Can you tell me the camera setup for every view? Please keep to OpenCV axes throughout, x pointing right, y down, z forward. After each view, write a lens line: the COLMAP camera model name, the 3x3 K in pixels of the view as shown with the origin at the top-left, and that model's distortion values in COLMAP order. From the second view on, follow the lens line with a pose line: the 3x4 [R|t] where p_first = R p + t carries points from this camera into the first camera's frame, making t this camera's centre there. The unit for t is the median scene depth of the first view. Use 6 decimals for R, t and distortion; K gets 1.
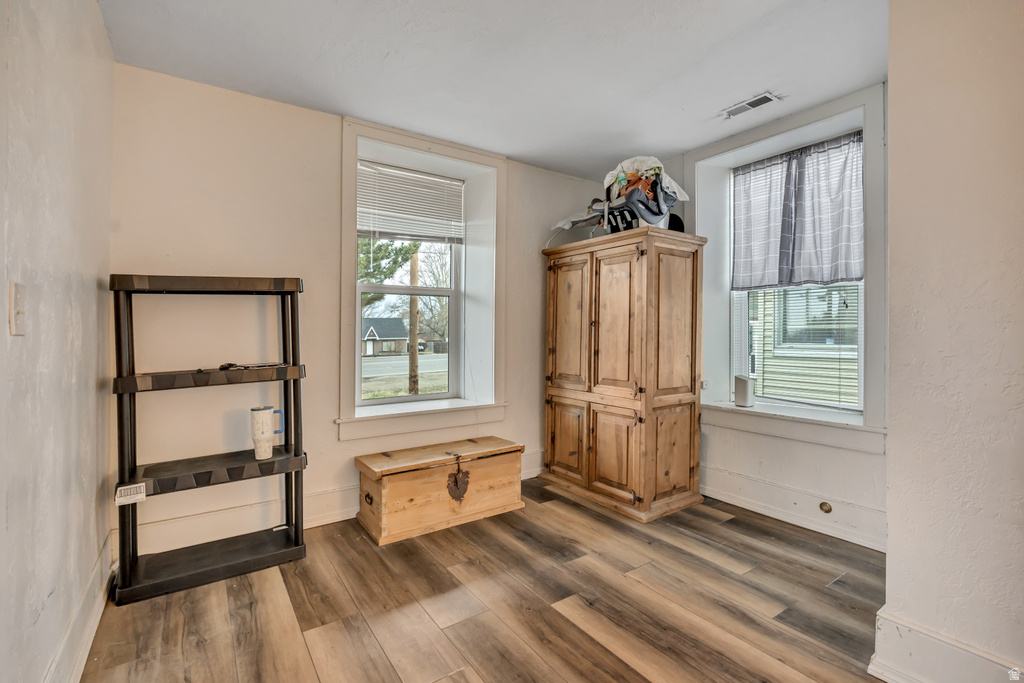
lens RADIAL K [[458.5, 0, 509.0], [0, 458.5, 333.6], [0, 0, 1]] dist [-0.016320, 0.000374]
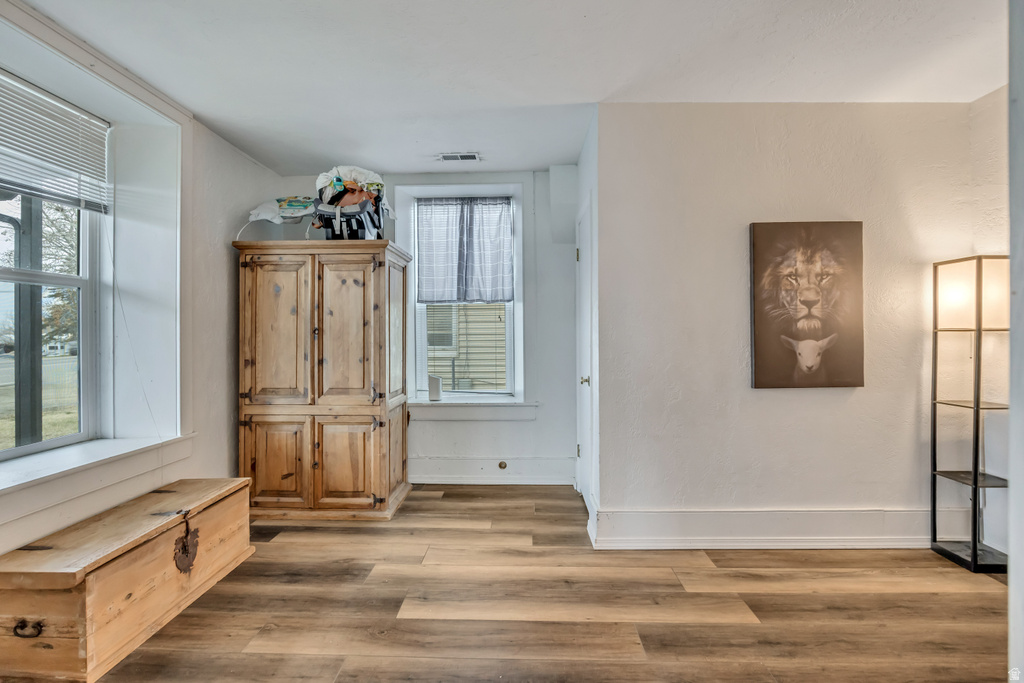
lens RADIAL K [[458.5, 0, 509.0], [0, 458.5, 333.6], [0, 0, 1]] dist [-0.016320, 0.000374]
pose [[0.589574, -0.002149, 0.807712, -0.354900], [0.006209, 0.999979, -0.001872, -0.012938], [-0.807691, 0.006119, 0.589575, 0.134613]]
